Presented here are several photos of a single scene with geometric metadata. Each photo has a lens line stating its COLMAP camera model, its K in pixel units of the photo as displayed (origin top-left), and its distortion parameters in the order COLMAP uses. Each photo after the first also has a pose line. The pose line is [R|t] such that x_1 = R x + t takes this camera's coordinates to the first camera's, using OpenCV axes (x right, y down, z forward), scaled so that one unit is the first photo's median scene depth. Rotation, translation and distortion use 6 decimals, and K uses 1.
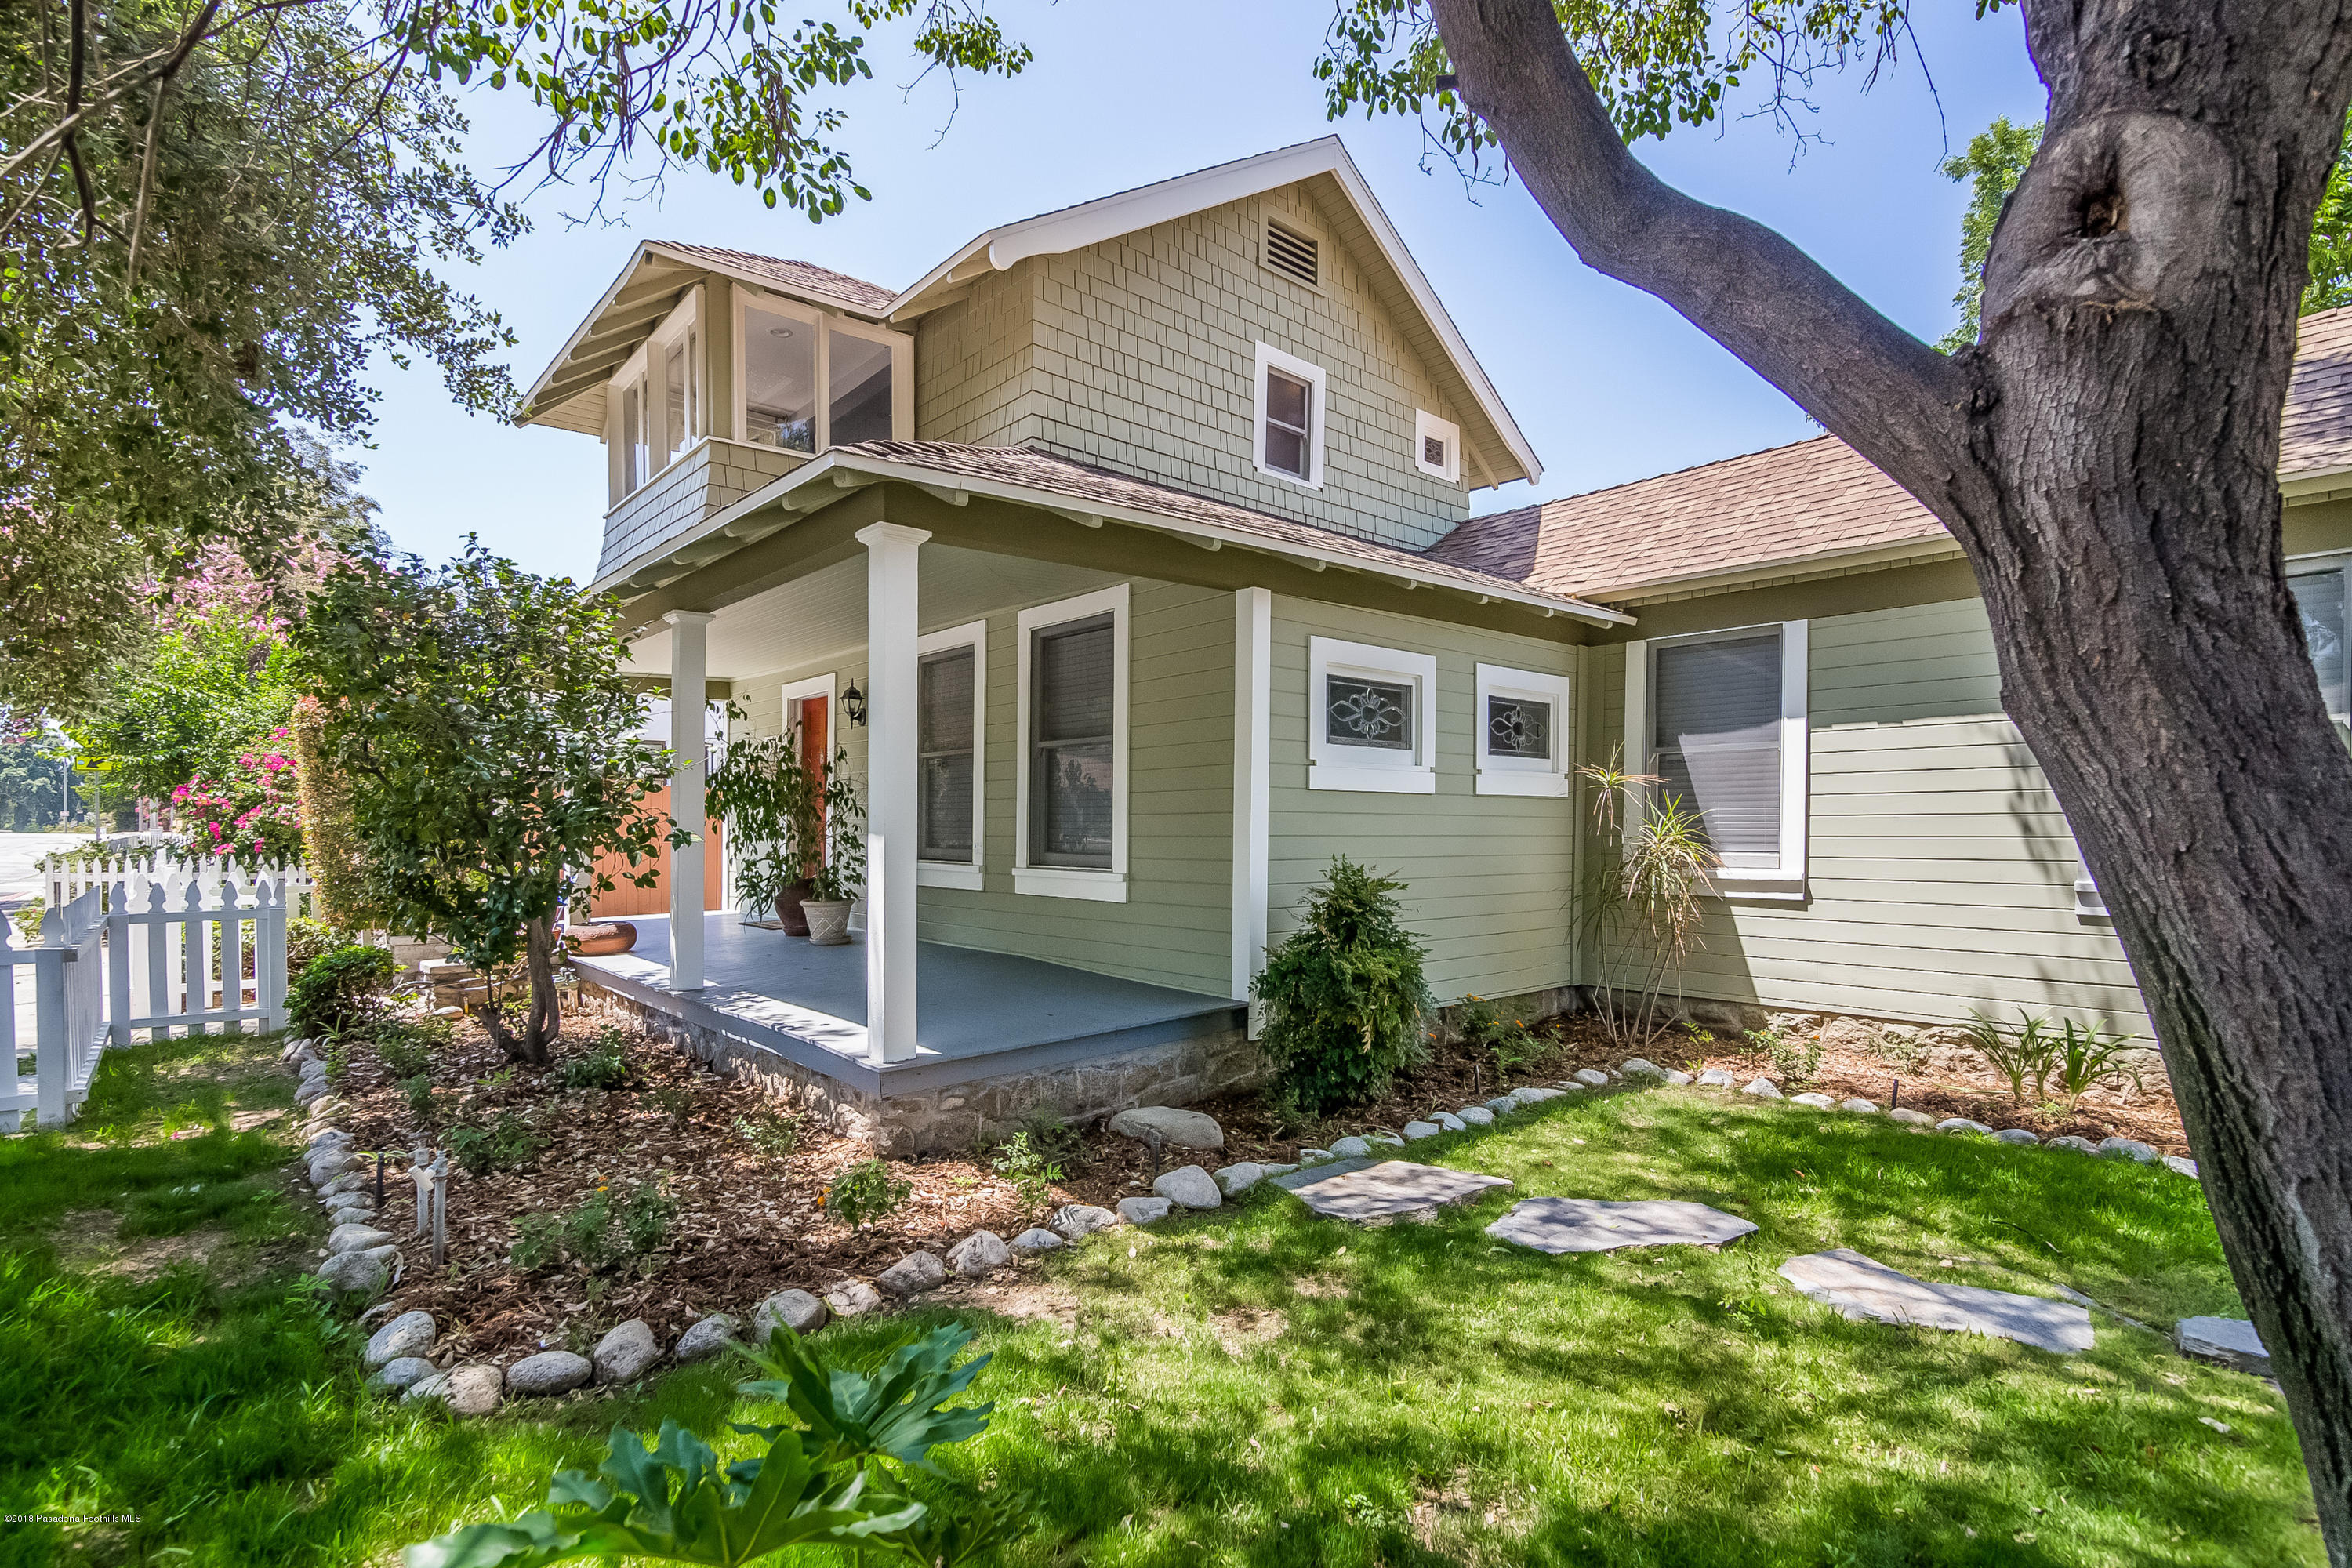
lens RADIAL K [[1123.8, 0, 1174.3], [0, 1123.8, 834.5], [0, 0, 1]] dist [-0.013353, 0.000601]
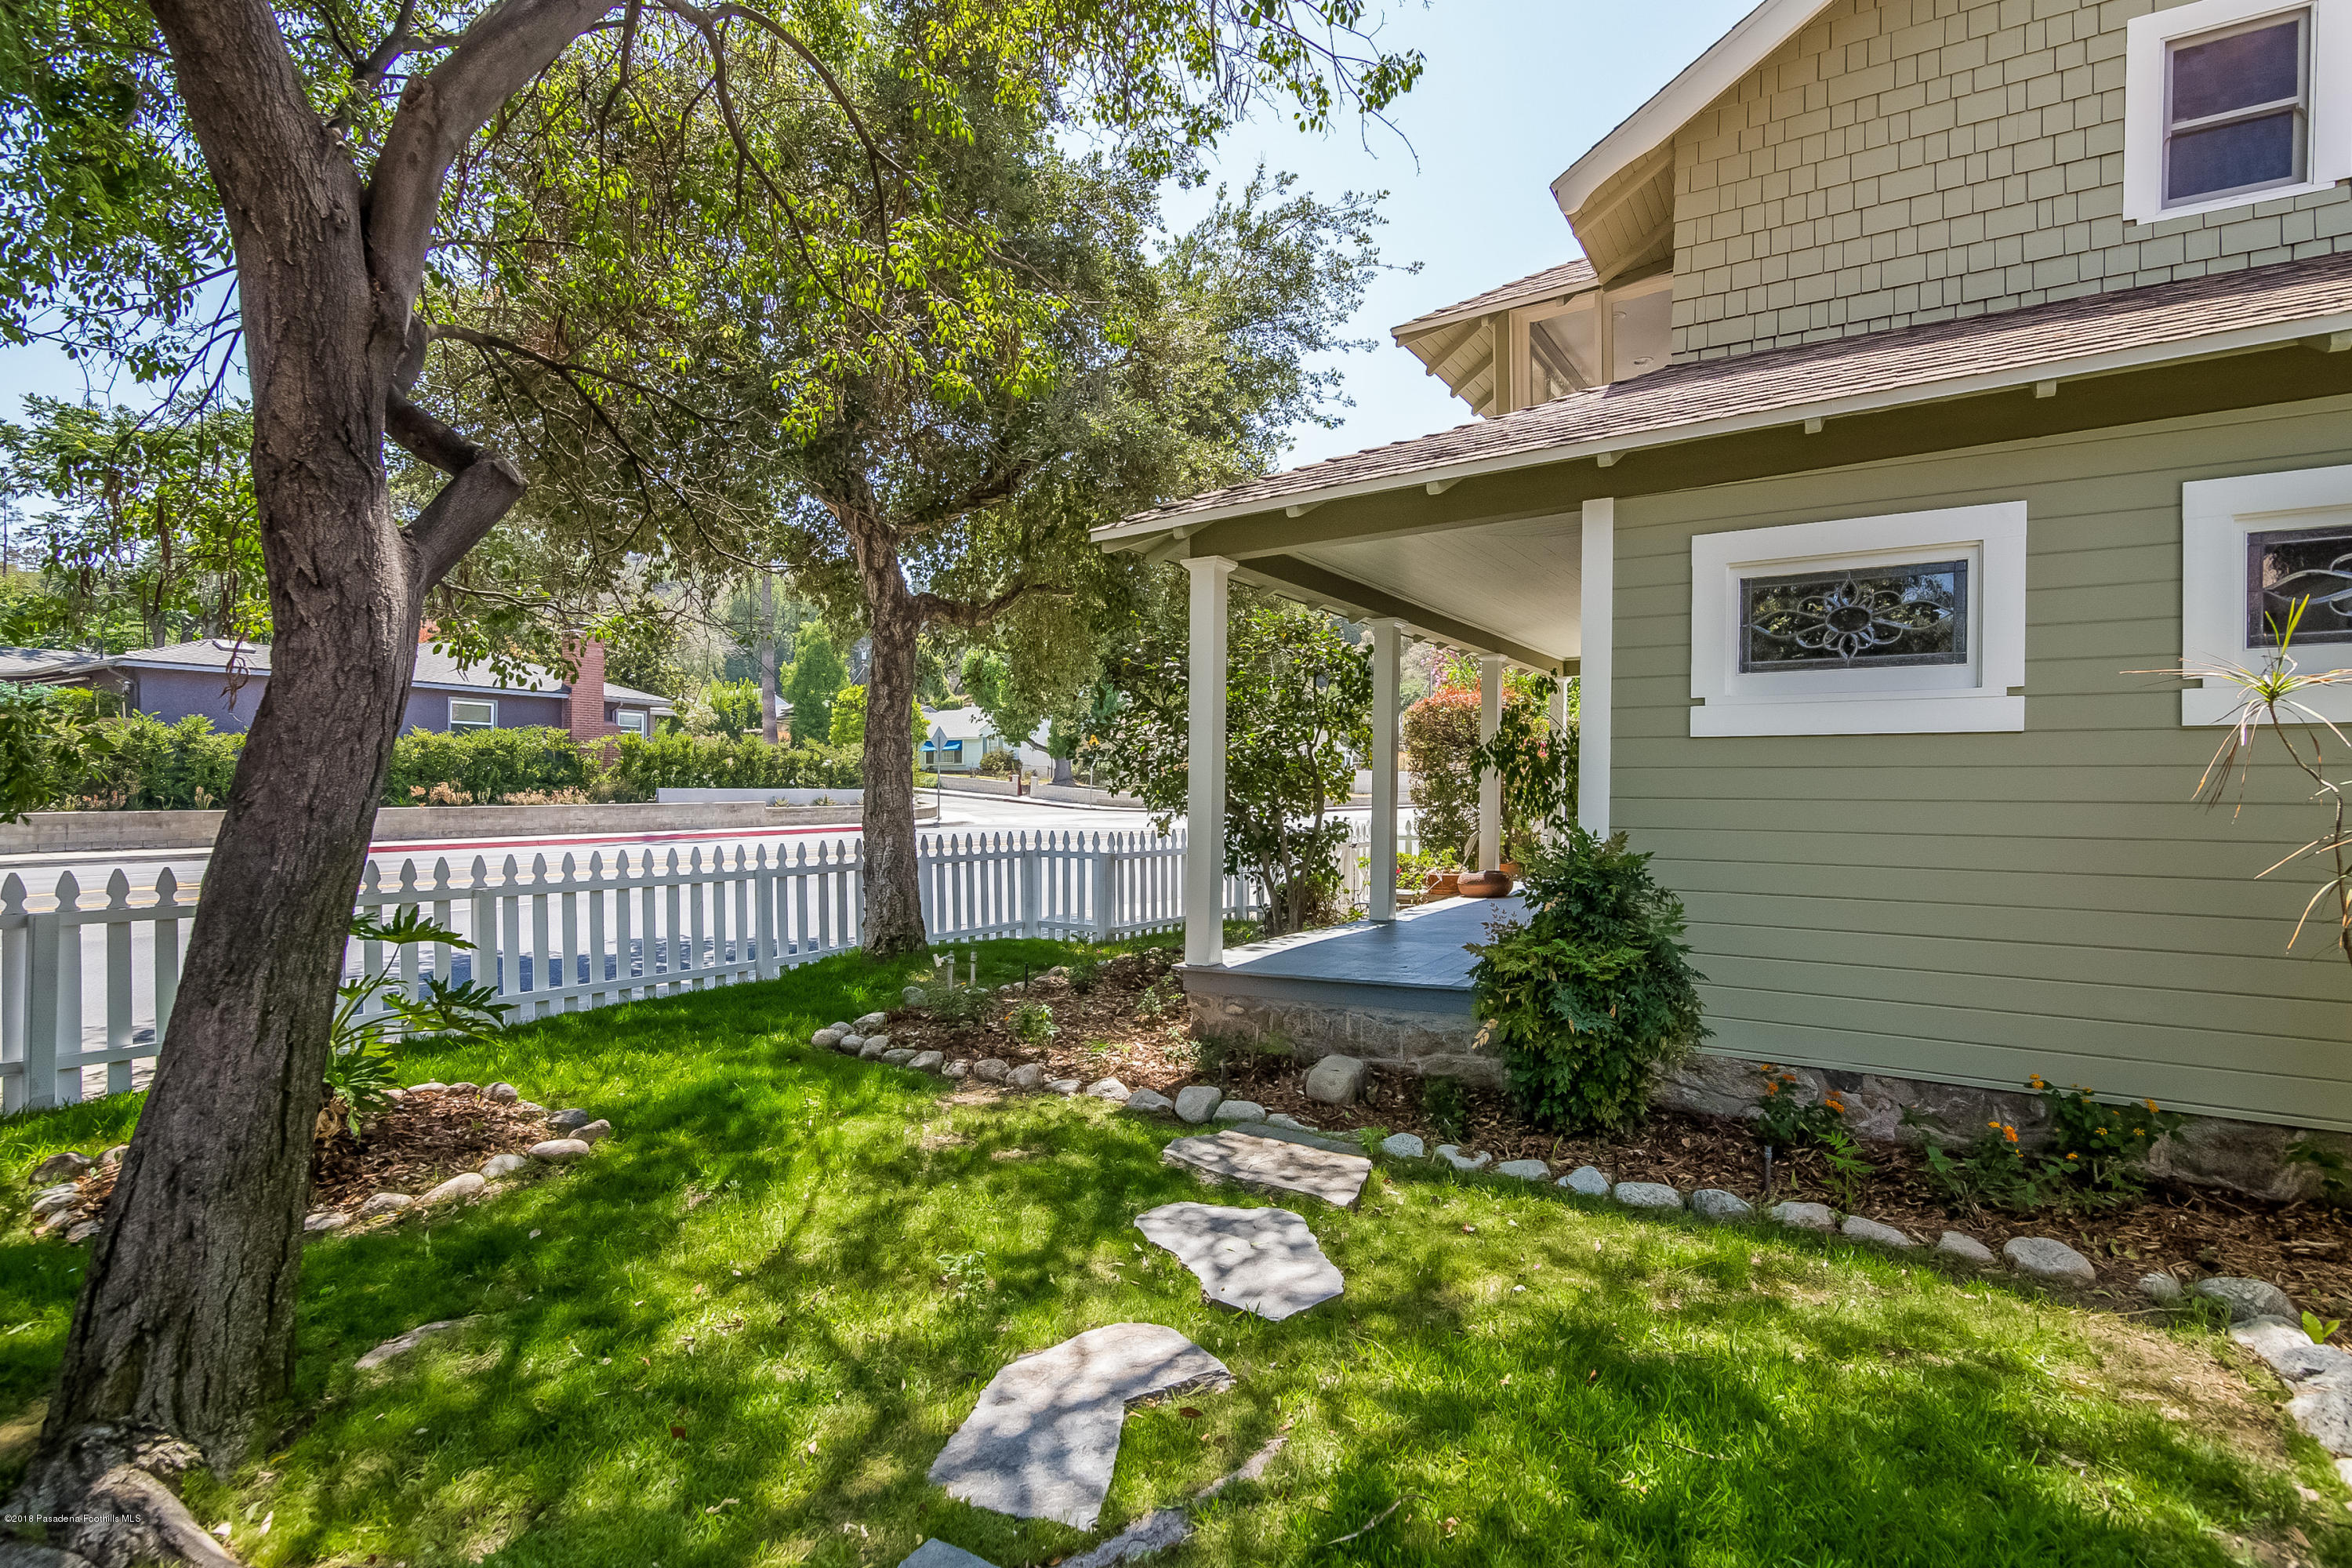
lens RADIAL K [[1123.8, 0, 1166.8], [0, 1123.8, 798.9], [0, 0, 1]] dist [-0.013353, 0.000601]
pose [[0.273792, 0.003027, -0.961784, 0.693660], [-0.010168, 0.999948, 0.000253, 0.004462], [0.961735, 0.009710, 0.273809, 0.414934]]
